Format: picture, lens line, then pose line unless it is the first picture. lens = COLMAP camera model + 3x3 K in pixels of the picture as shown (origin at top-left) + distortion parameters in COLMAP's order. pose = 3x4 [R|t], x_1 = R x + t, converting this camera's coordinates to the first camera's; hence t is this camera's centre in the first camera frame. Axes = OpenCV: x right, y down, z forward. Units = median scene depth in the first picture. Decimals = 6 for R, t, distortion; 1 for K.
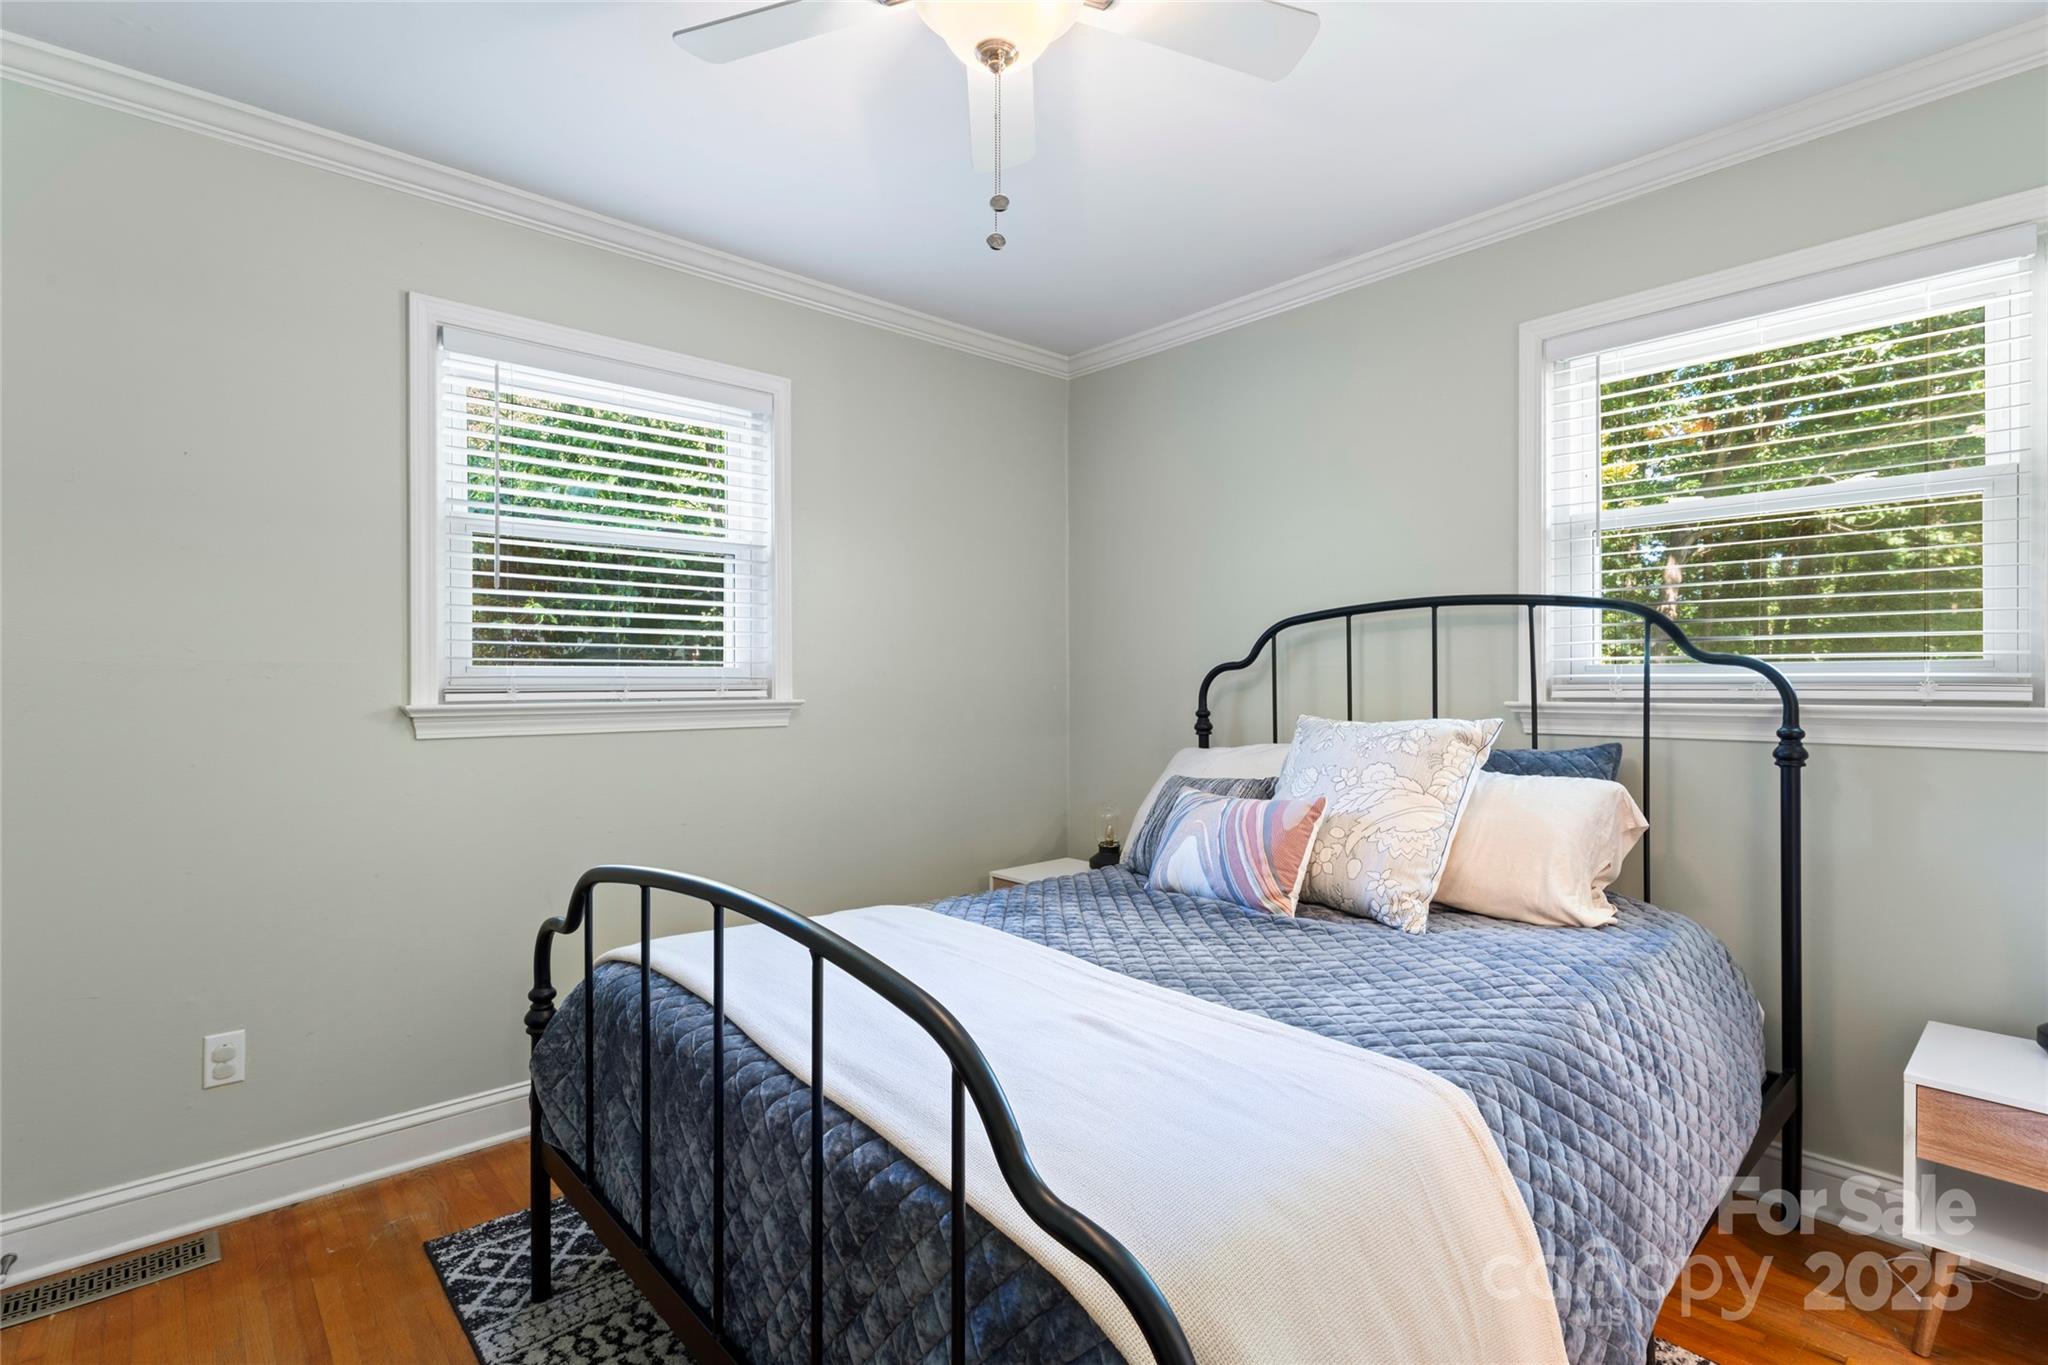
lens RADIAL K [[942.4, 0, 1024.0], [0, 942.4, 682.5], [0, 0, 1]] dist [-0.026263, 0.000117]
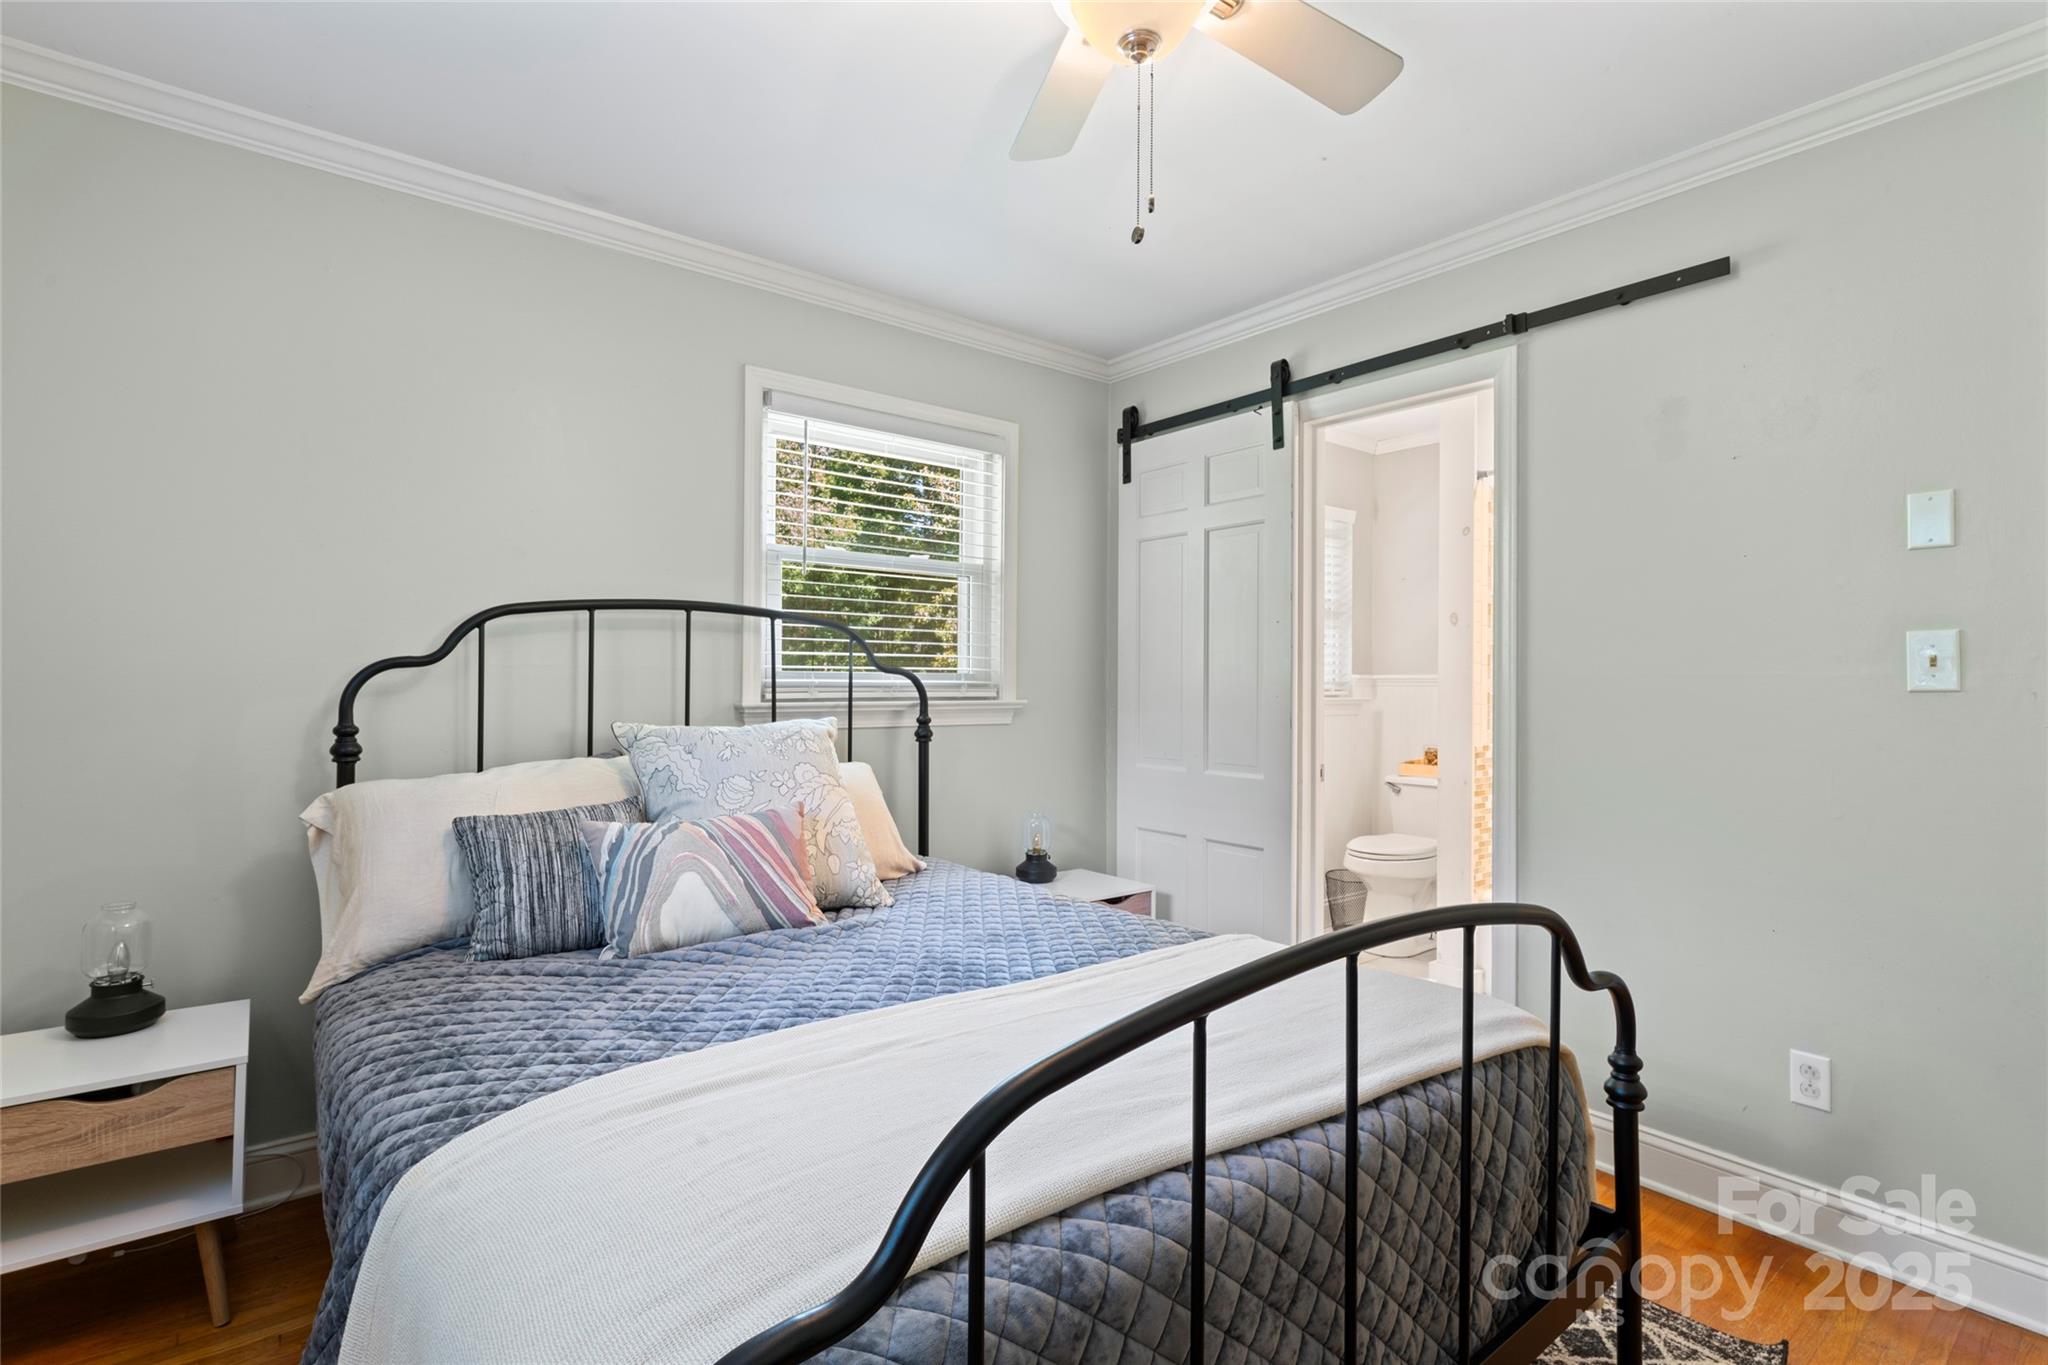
lens RADIAL K [[942.4, 0, 1024.0], [0, 942.4, 682.5], [0, 0, 1]] dist [-0.026263, 0.000117]
pose [[0.060789, 0.005900, 0.998133, -0.658700], [-0.002814, 0.999980, -0.005739, 0.001898], [-0.998147, -0.002460, 0.060804, 0.696541]]
